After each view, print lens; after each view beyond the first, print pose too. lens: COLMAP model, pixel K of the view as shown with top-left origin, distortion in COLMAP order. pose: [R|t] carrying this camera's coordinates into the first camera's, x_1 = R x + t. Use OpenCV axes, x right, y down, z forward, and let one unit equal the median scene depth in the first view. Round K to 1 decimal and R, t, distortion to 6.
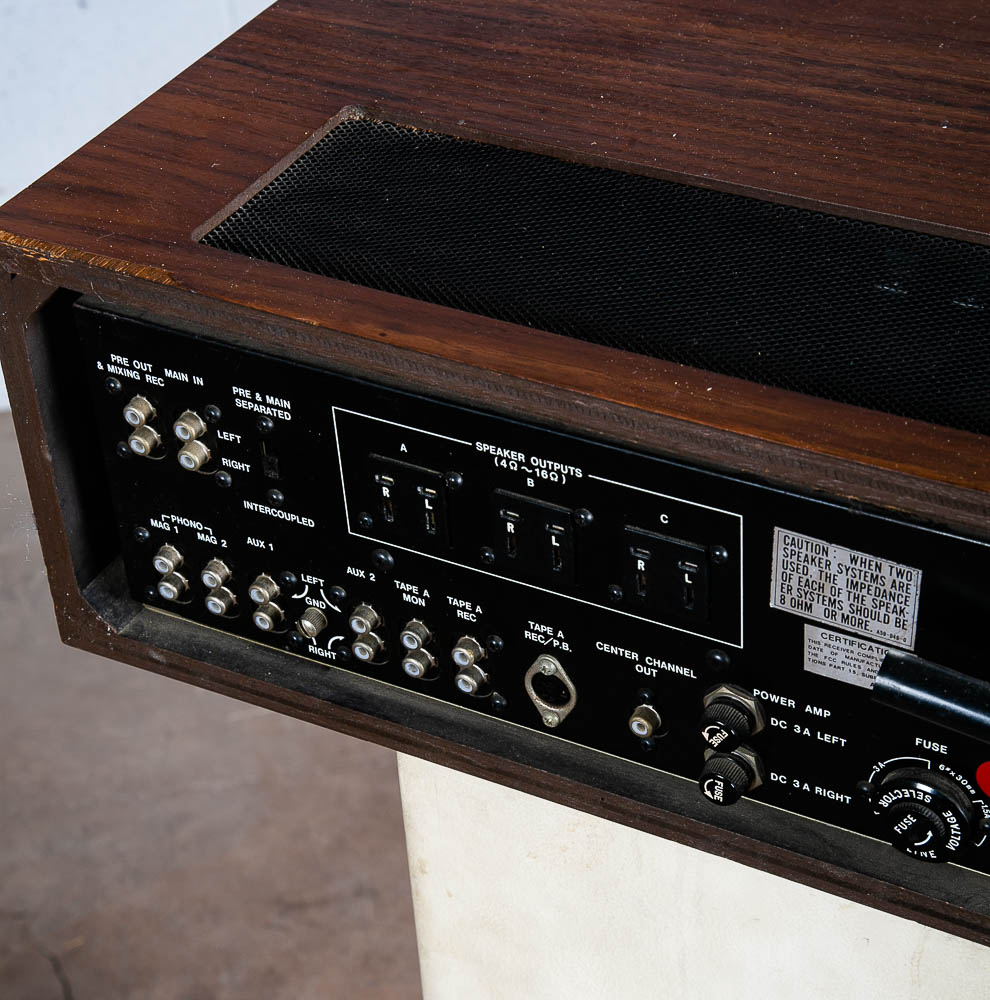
lens RADIAL K [[2468.7, 0, 493.6], [0, 2468.7, 500.0], [0, 0, 1]] dist [0.166154, 0.000000]
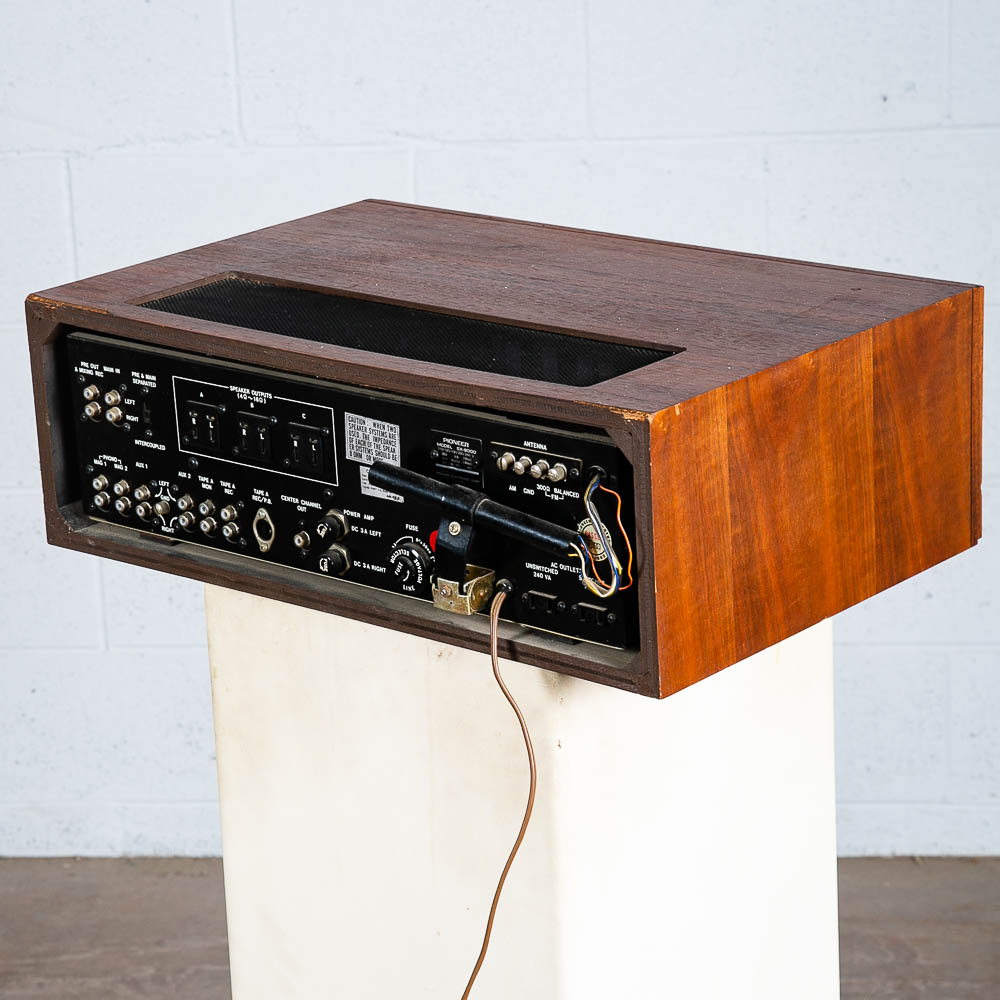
lens RADIAL K [[3669.9, 0, 501.7], [0, 3669.9, 504.8], [0, 0, 1]] dist [0.367402, 0.000000]
pose [[0.976114, 0.072720, -0.204727, 0.812069], [-0.134632, 0.942043, -0.307293, 0.939337], [0.170515, 0.327516, 0.929332, -1.706197]]
